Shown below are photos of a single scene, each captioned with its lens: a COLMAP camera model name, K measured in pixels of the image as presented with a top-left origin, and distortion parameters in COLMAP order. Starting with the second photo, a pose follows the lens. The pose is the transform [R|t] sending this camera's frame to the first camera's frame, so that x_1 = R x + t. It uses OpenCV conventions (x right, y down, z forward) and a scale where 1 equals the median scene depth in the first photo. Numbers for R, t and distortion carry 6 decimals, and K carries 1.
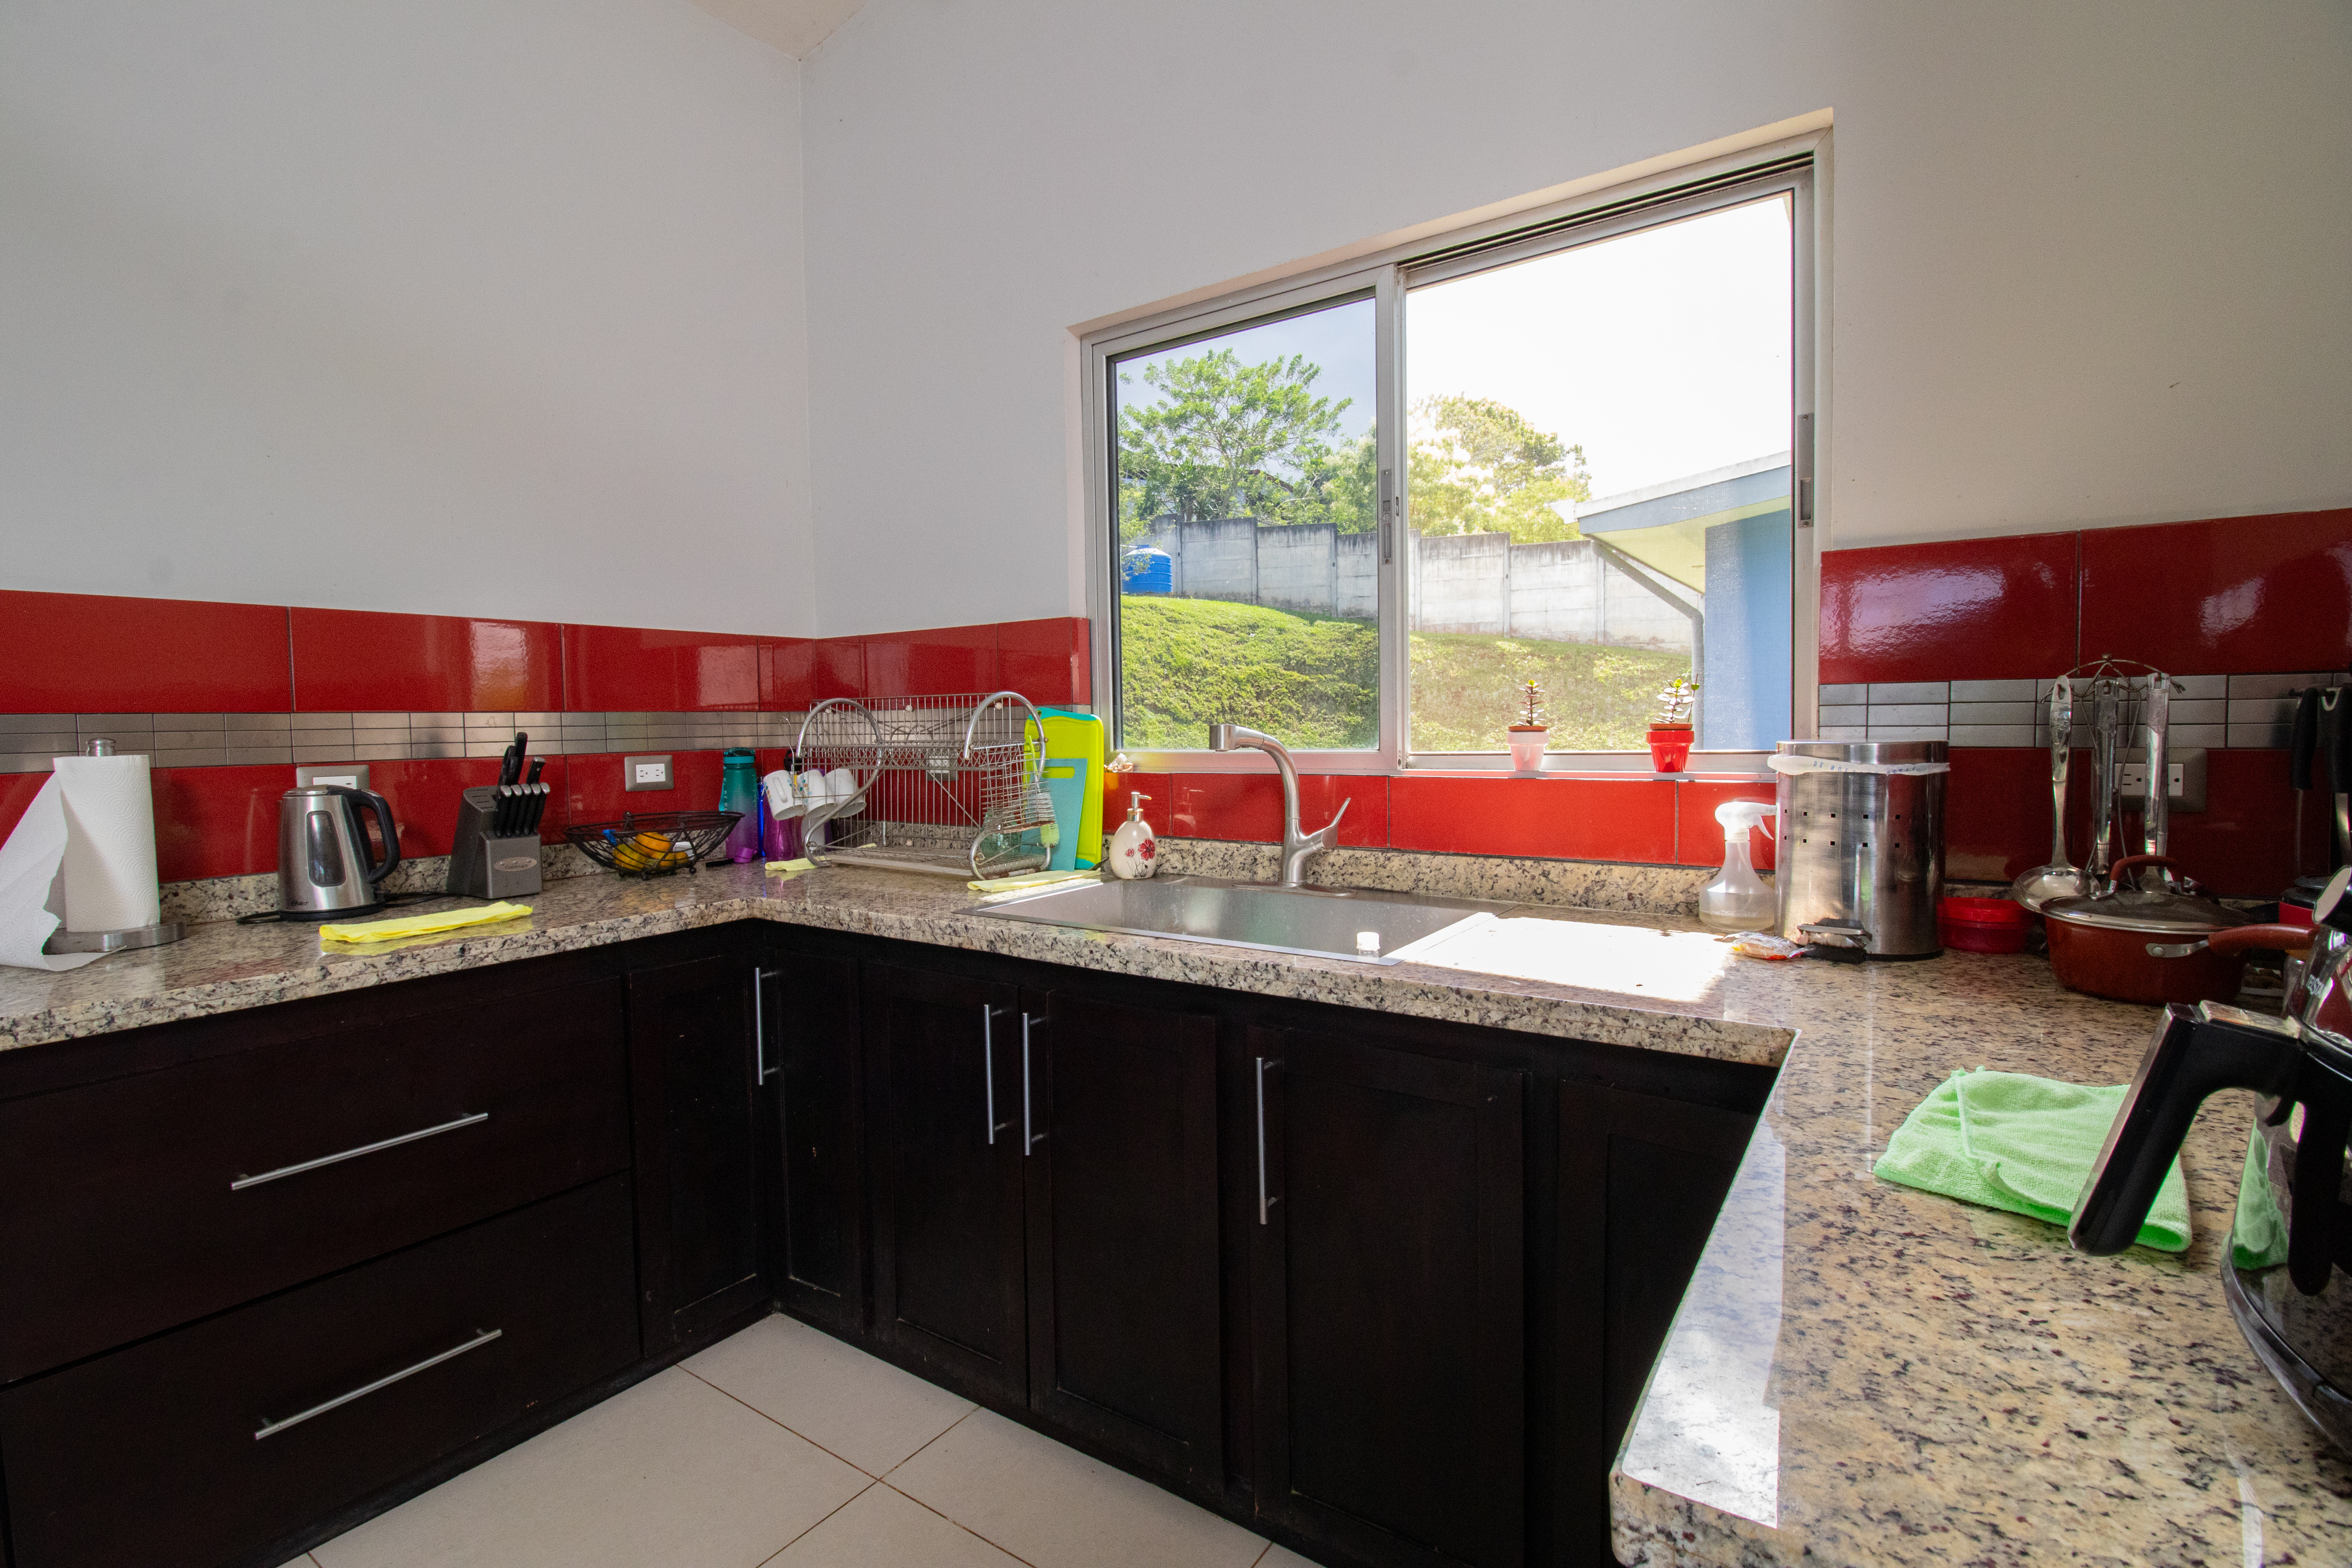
lens RADIAL K [[1079.2, 0, 1181.8], [0, 1079.2, 772.2], [0, 0, 1]] dist [-0.012810, -0.007196]
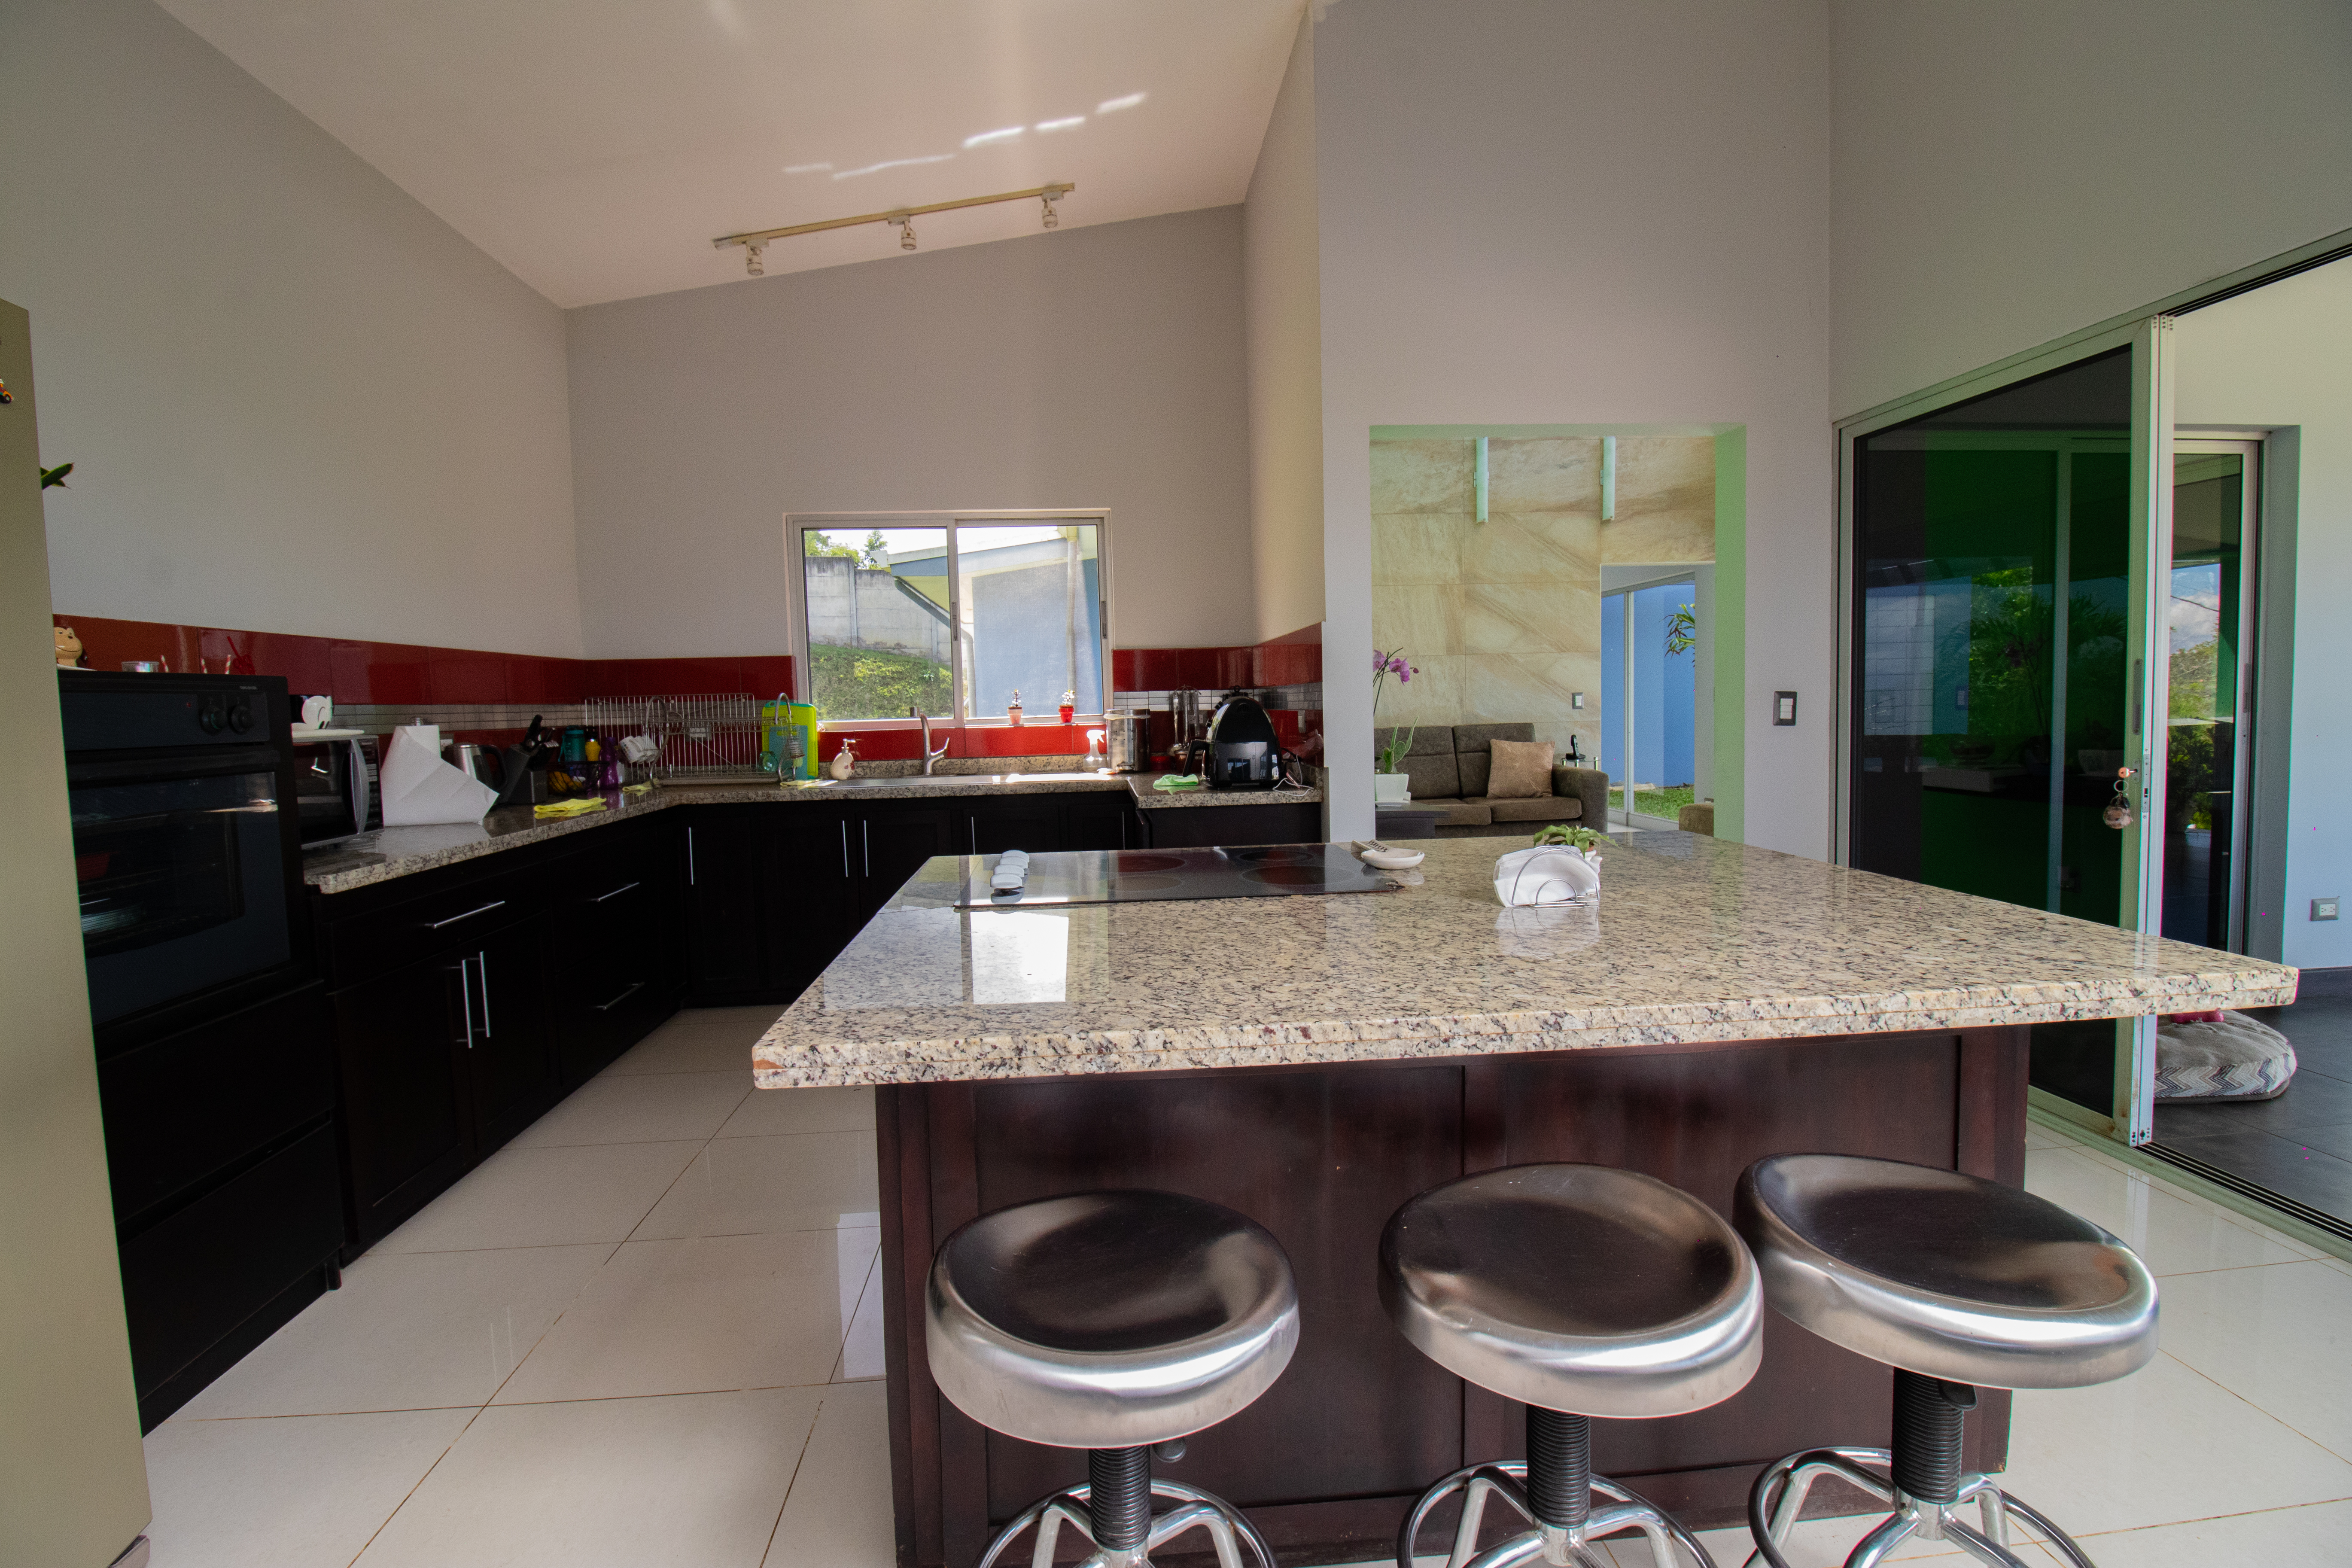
lens RADIAL K [[1079.2, 0, 1155.8], [0, 1079.2, 780.2], [0, 0, 1]] dist [-0.012810, -0.007196]
pose [[0.783279, -0.047922, 0.619821, -0.870810], [0.041406, 0.998832, 0.024900, 0.069236], [-0.620290, 0.006160, 0.784348, -1.054201]]
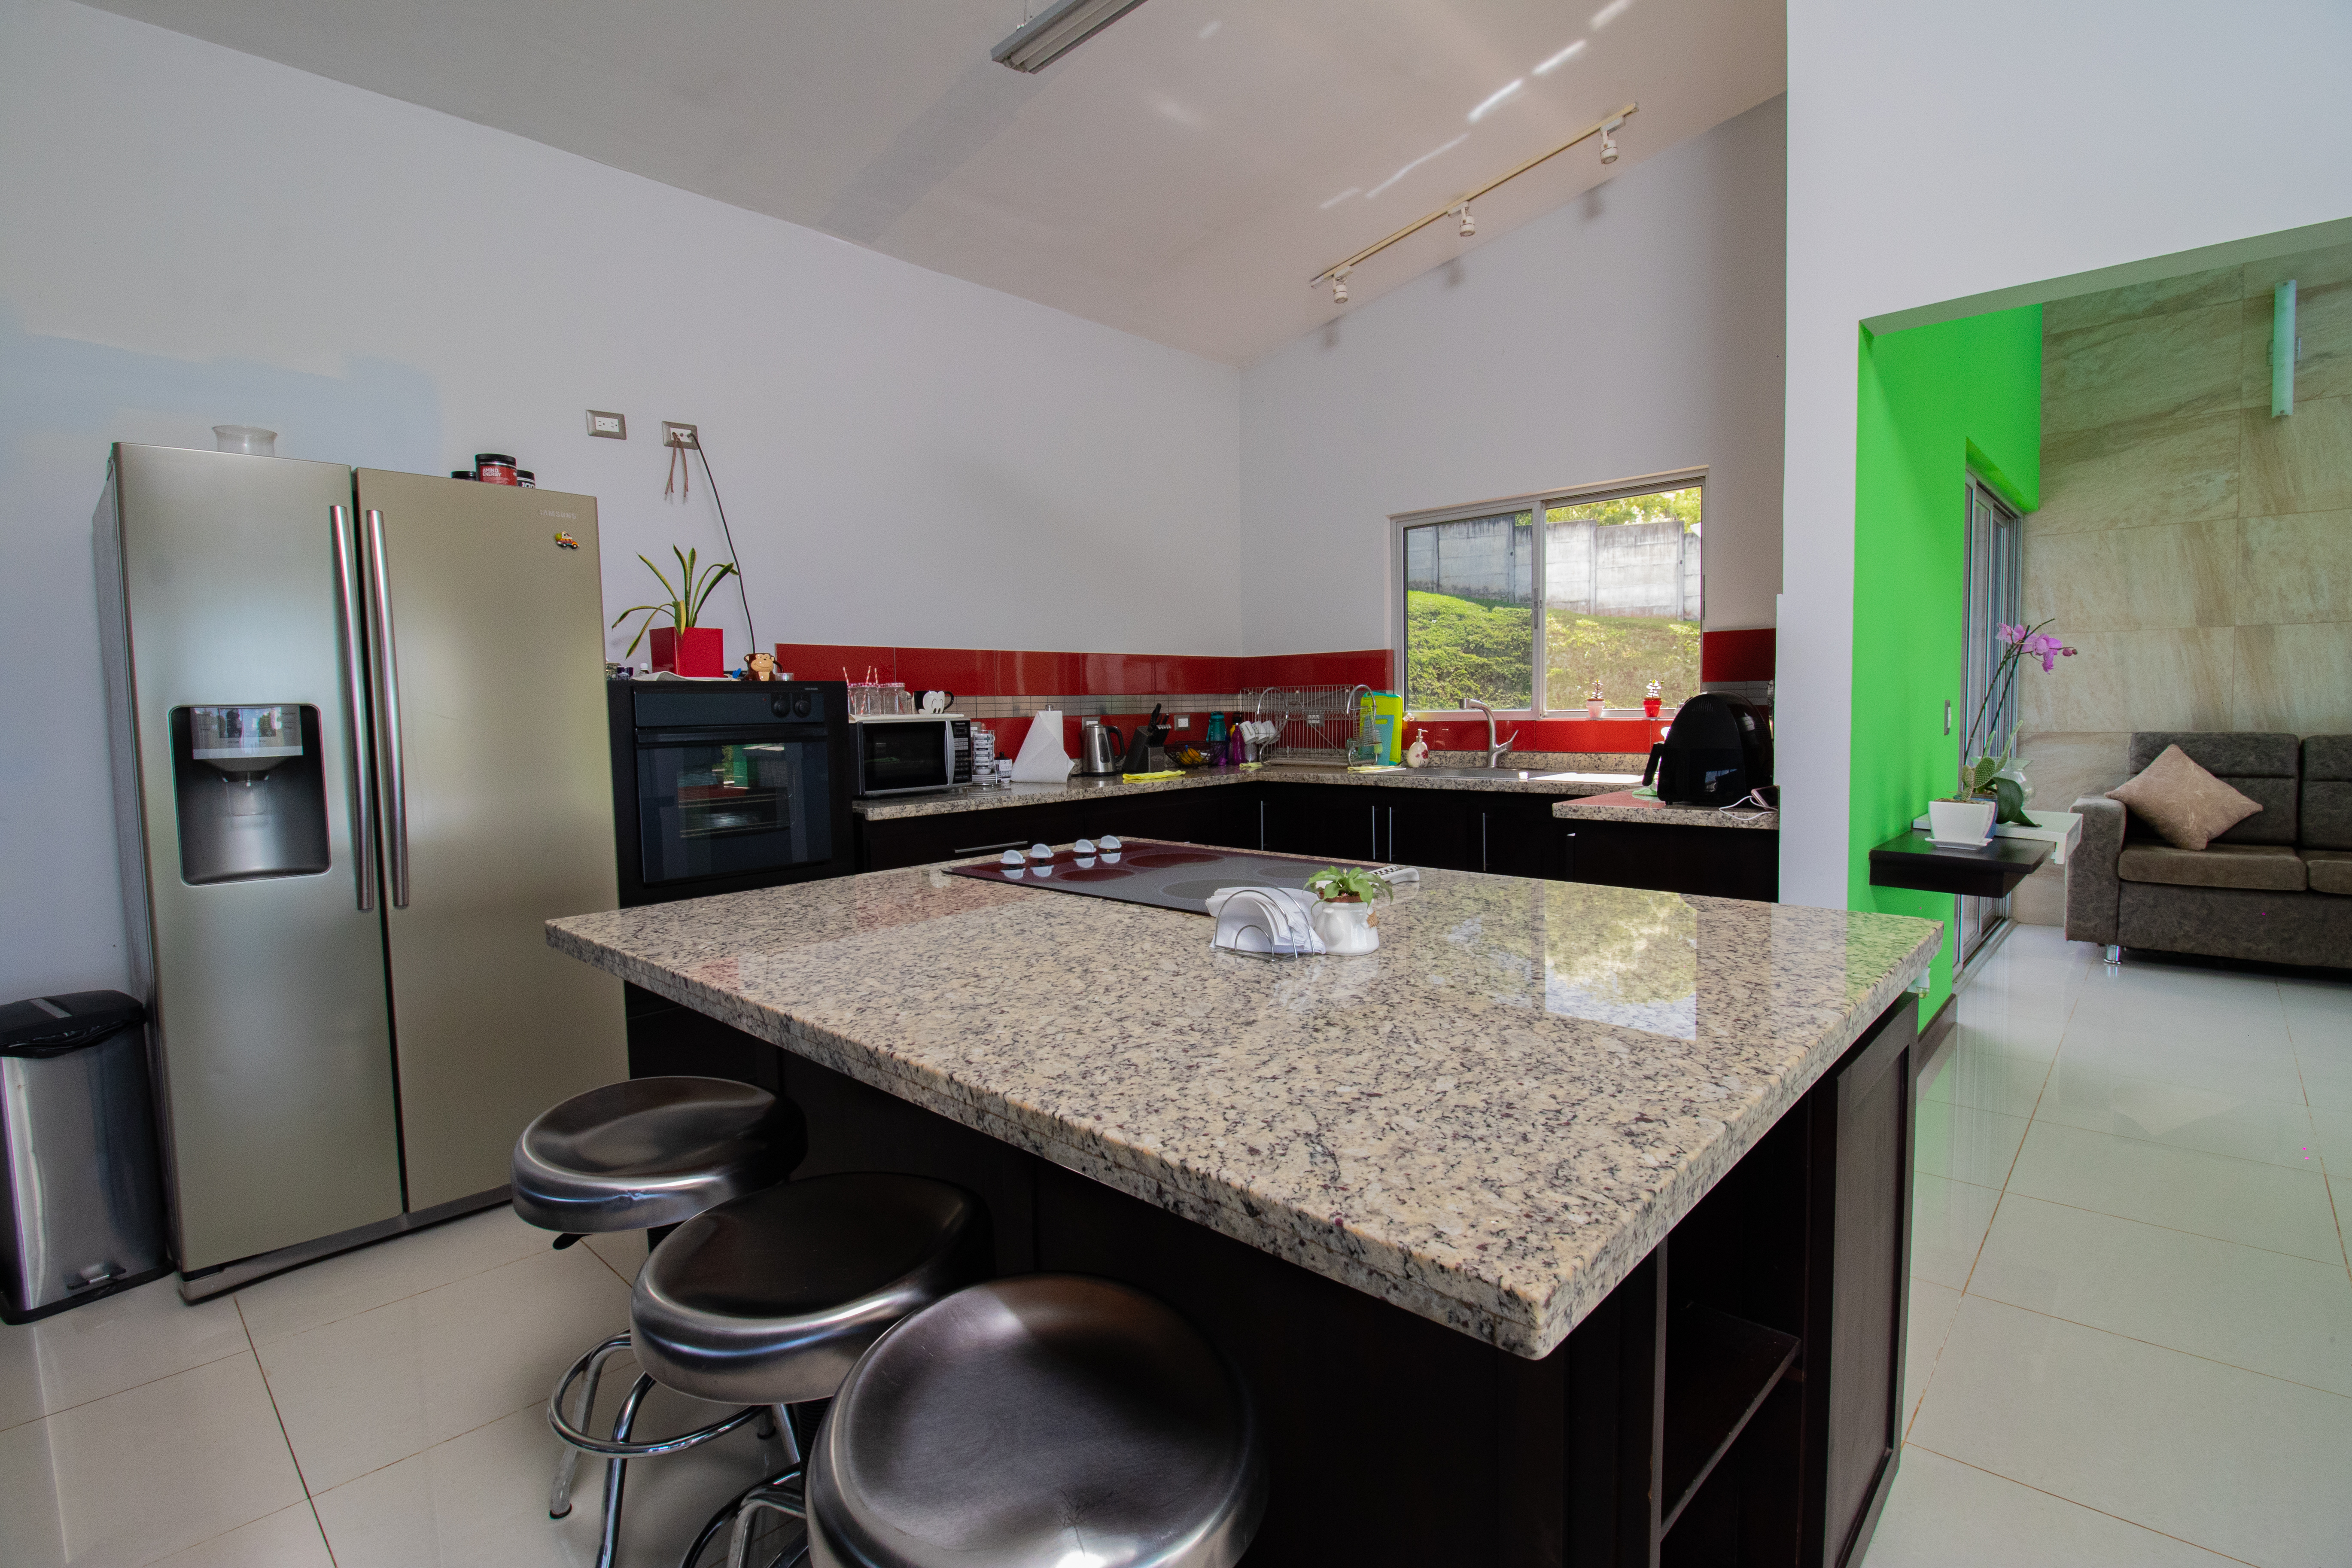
lens RADIAL K [[1079.2, 0, 1174.5], [0, 1079.2, 778.6], [0, 0, 1]] dist [-0.012810, -0.007196]
pose [[0.987052, 0.008767, -0.160159, -0.180244], [-0.004860, 0.999681, 0.024768, 0.065983], [0.160325, -0.023669, 0.986780, -1.260638]]
